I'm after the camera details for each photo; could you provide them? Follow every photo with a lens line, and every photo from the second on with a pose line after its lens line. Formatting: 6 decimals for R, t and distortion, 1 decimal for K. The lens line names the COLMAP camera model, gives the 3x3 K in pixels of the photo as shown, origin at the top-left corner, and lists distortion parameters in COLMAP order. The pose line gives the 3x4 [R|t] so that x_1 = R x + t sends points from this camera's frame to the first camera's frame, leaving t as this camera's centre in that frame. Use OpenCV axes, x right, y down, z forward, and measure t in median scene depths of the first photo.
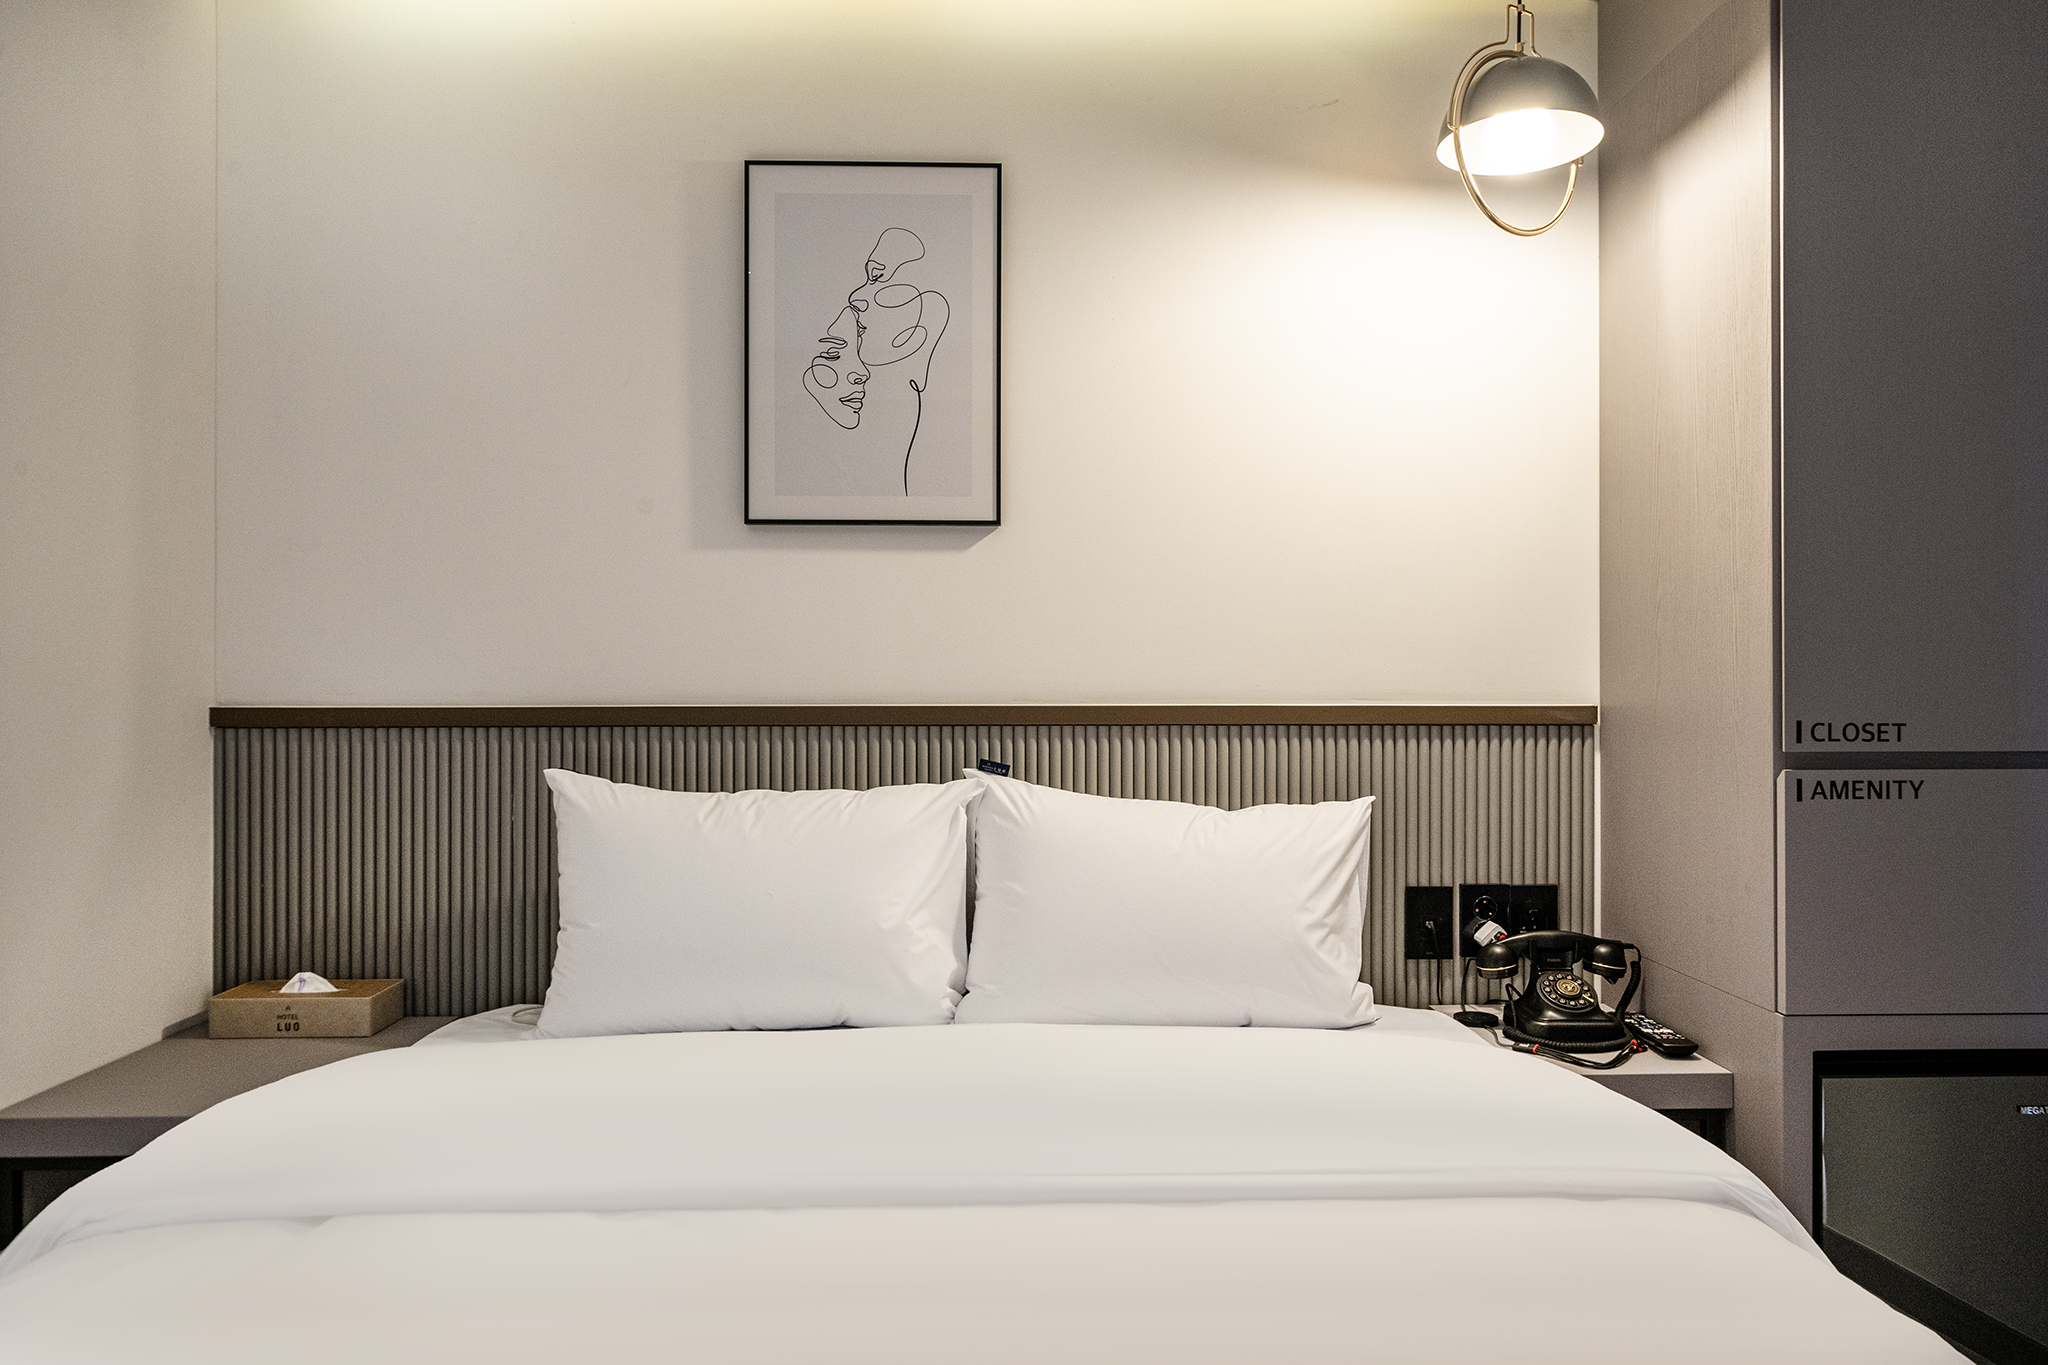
lens RADIAL K [[1322.3, 0, 1027.1], [0, 1322.3, 683.9], [0, 0, 1]] dist [0.007549, 0.002334]
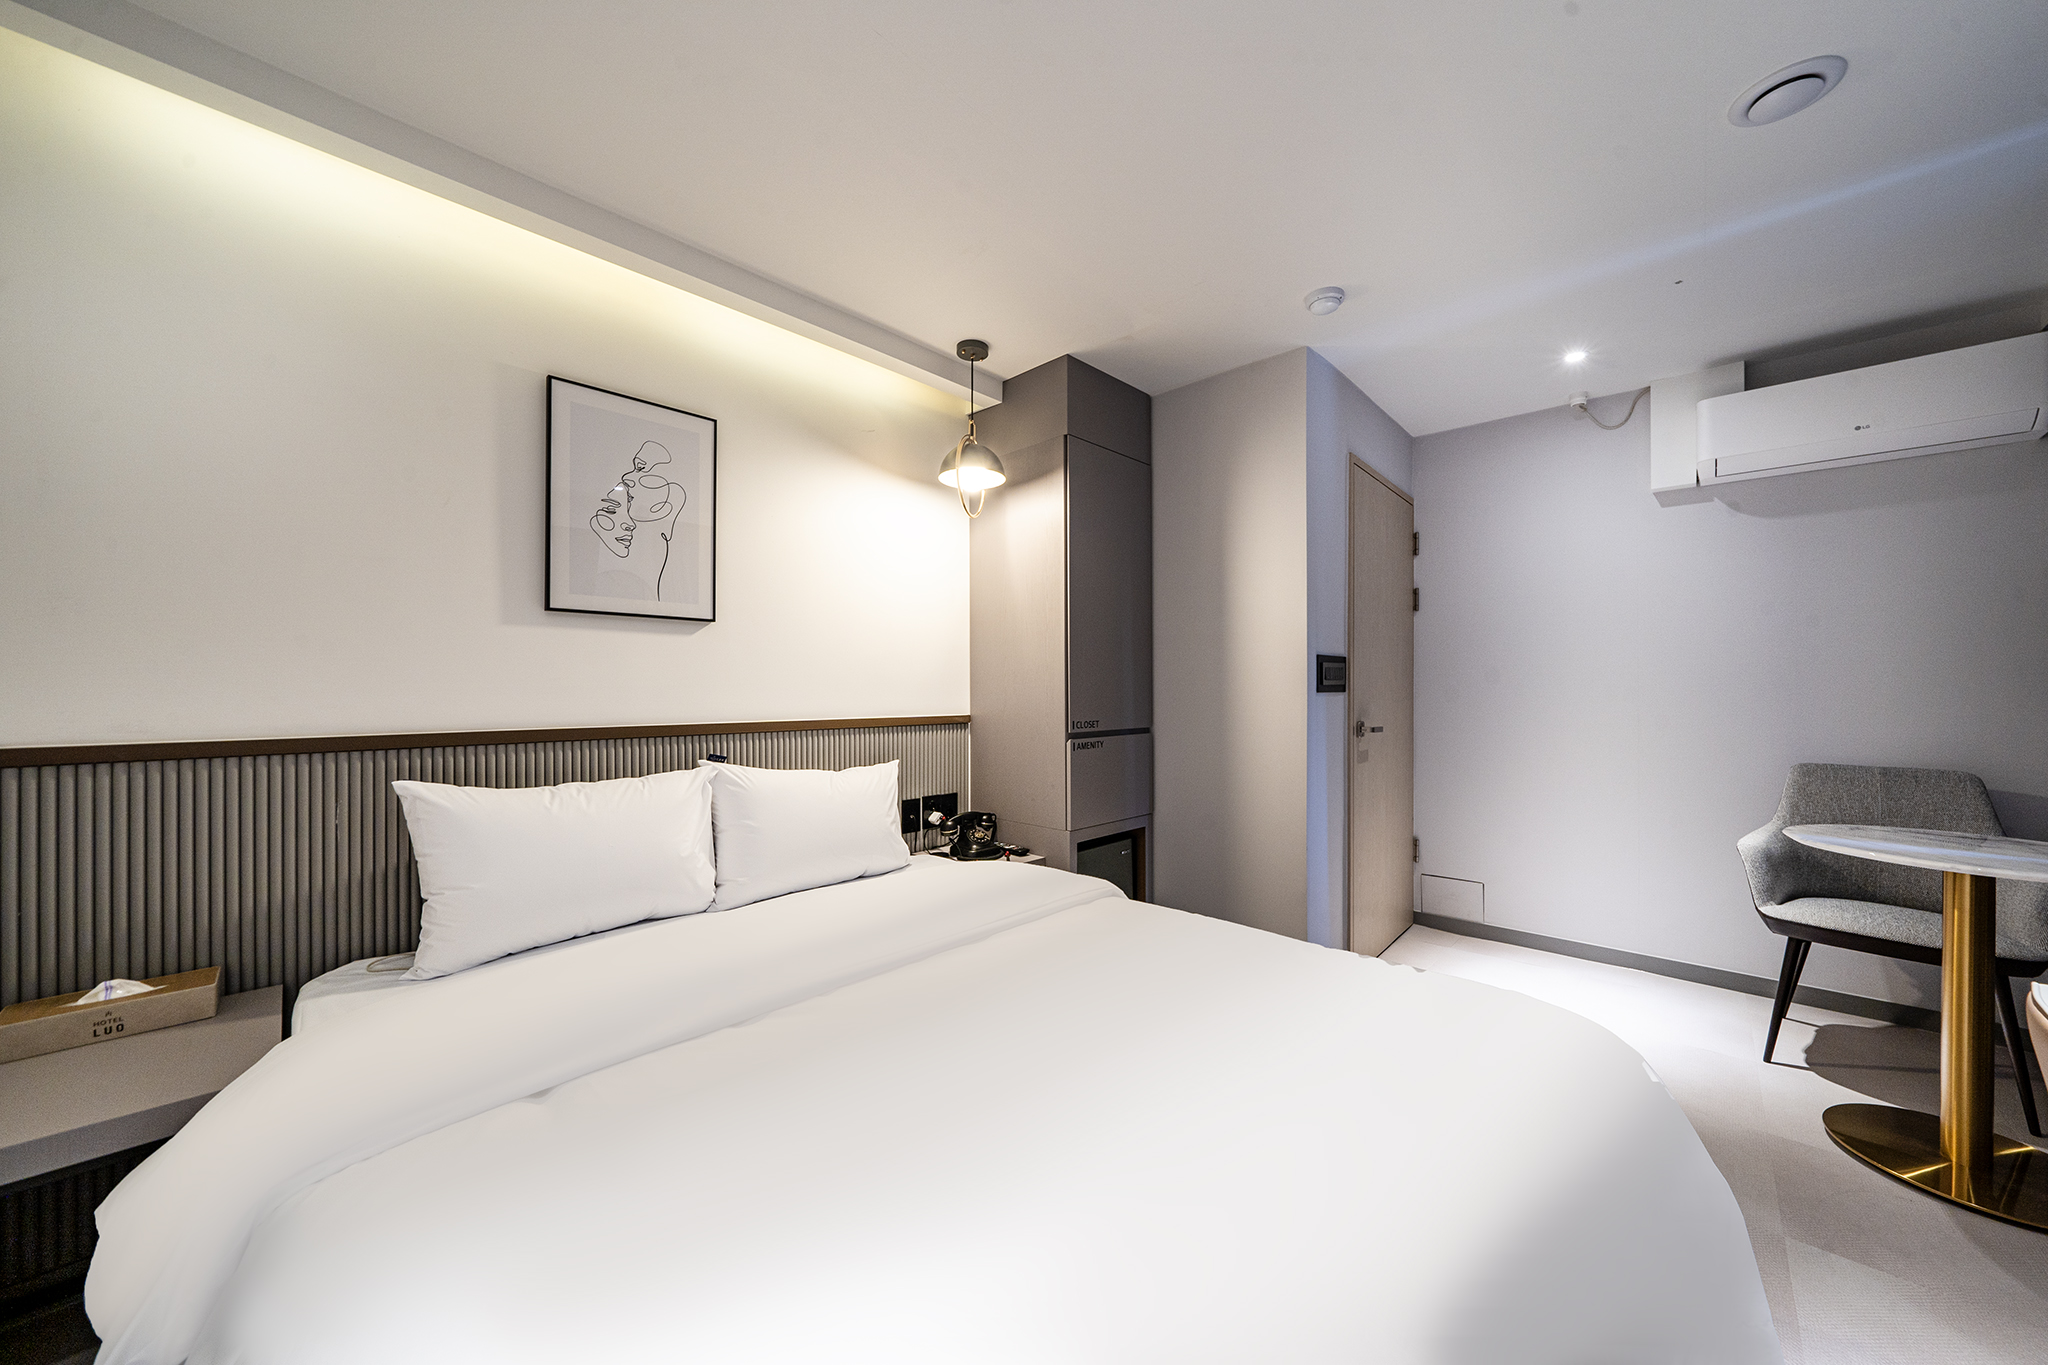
lens RADIAL K [[709.6, 0, 1014.4], [0, 709.6, 688.7], [0, 0, 1]] dist [0.000265, 0.000040]
pose [[0.724777, 0.000474, 0.688984, -0.402782], [0.002142, 0.999993, -0.002942, -0.027396], [-0.688981, 0.003608, 0.724771, 0.030828]]
